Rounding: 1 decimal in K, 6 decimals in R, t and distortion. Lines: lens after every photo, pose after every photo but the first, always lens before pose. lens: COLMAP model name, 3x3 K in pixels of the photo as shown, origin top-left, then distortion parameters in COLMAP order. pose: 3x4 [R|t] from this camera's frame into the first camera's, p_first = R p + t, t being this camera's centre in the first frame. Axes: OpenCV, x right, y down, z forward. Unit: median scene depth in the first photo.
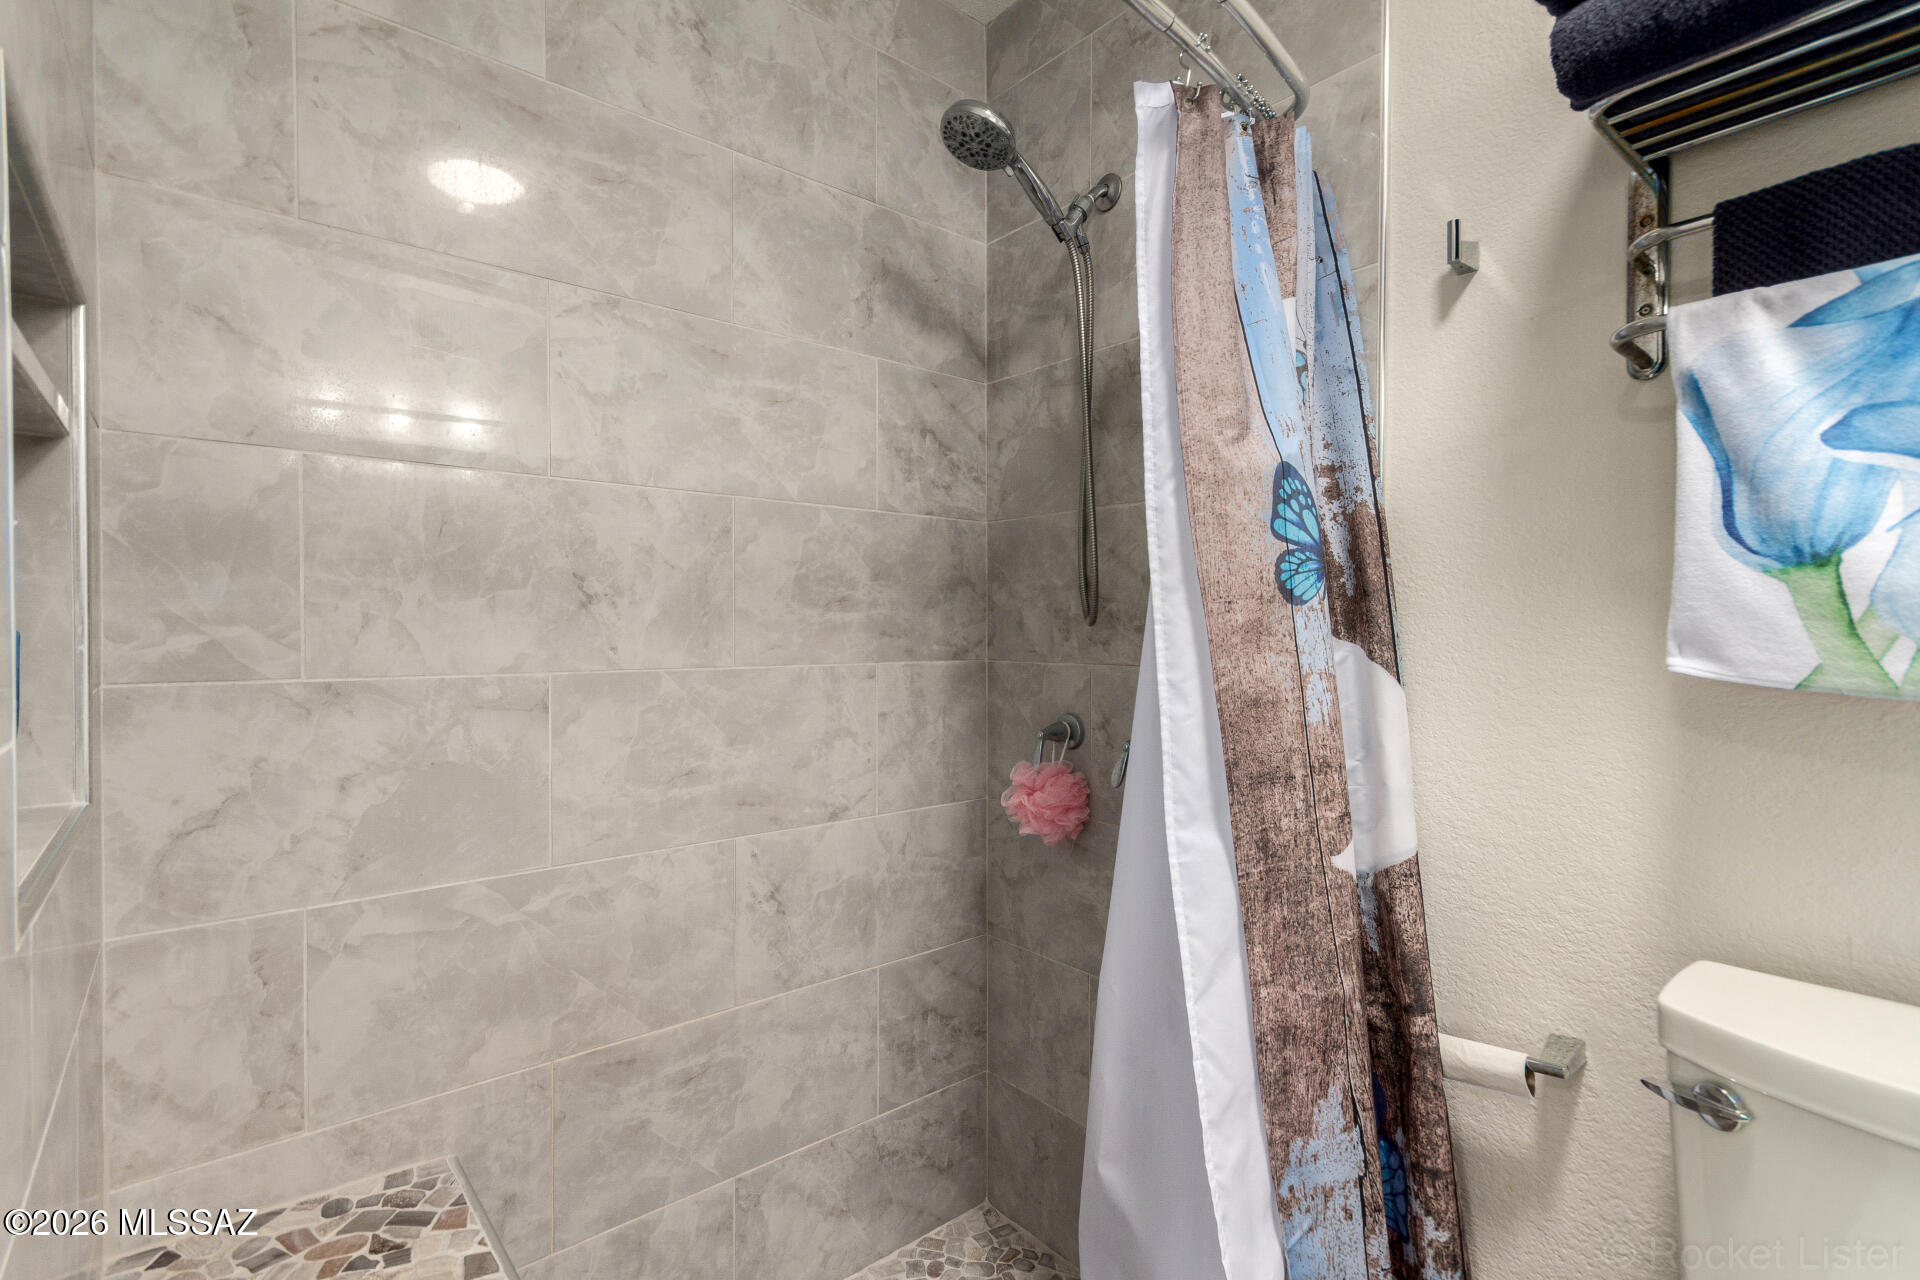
lens RADIAL K [[897.9, 0, 956.8], [0, 897.9, 638.4], [0, 0, 1]] dist [0.007965, 0.000774]
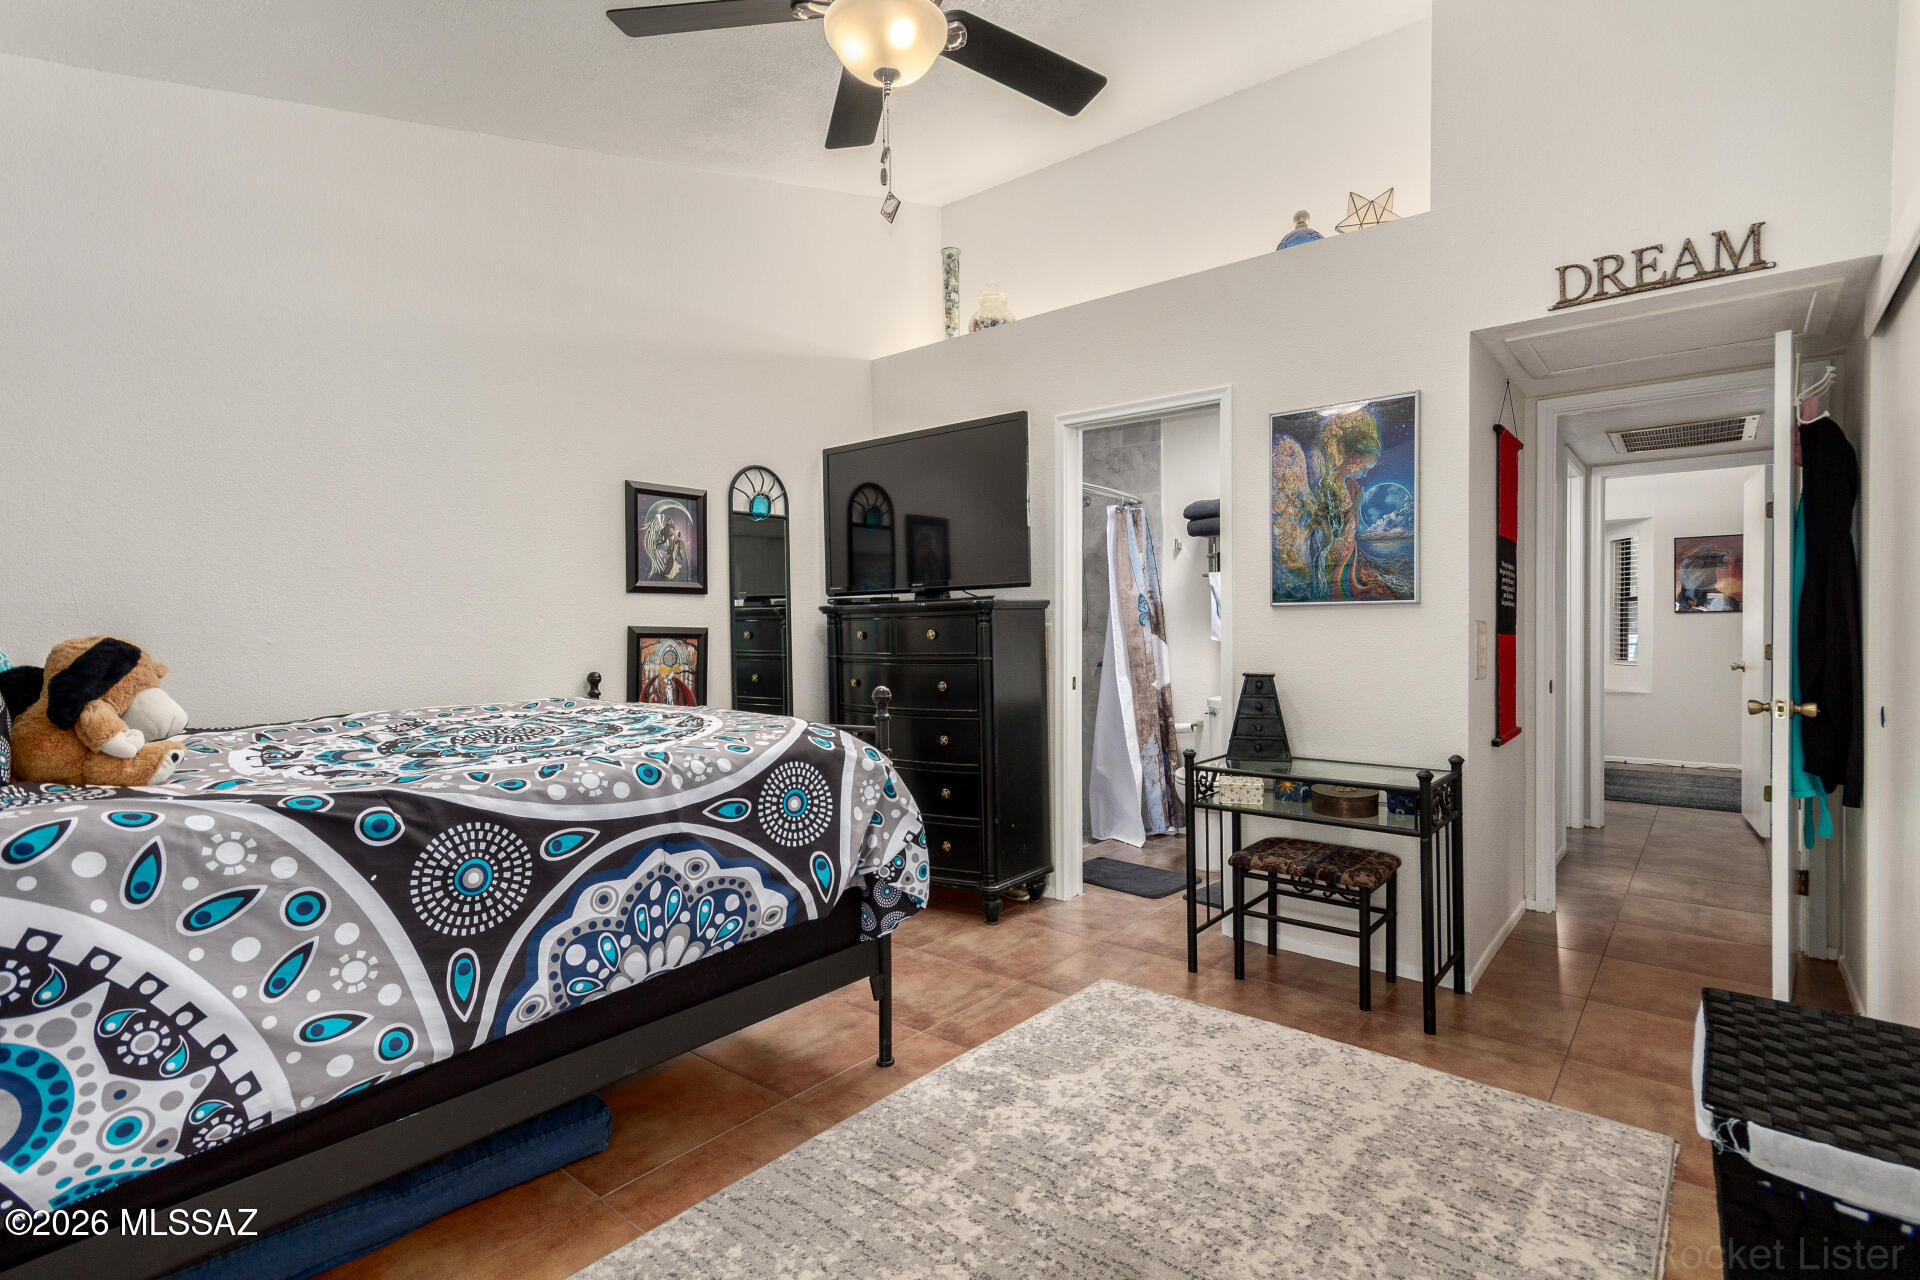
lens RADIAL K [[897.9, 0, 964.2], [0, 897.9, 631.4], [0, 0, 1]] dist [0.007965, 0.000774]
pose [[0.980903, -0.009072, 0.194287, -1.323902], [0.008848, 0.999959, 0.002022, -0.028654], [-0.194298, -0.000264, 0.980943, -3.107870]]
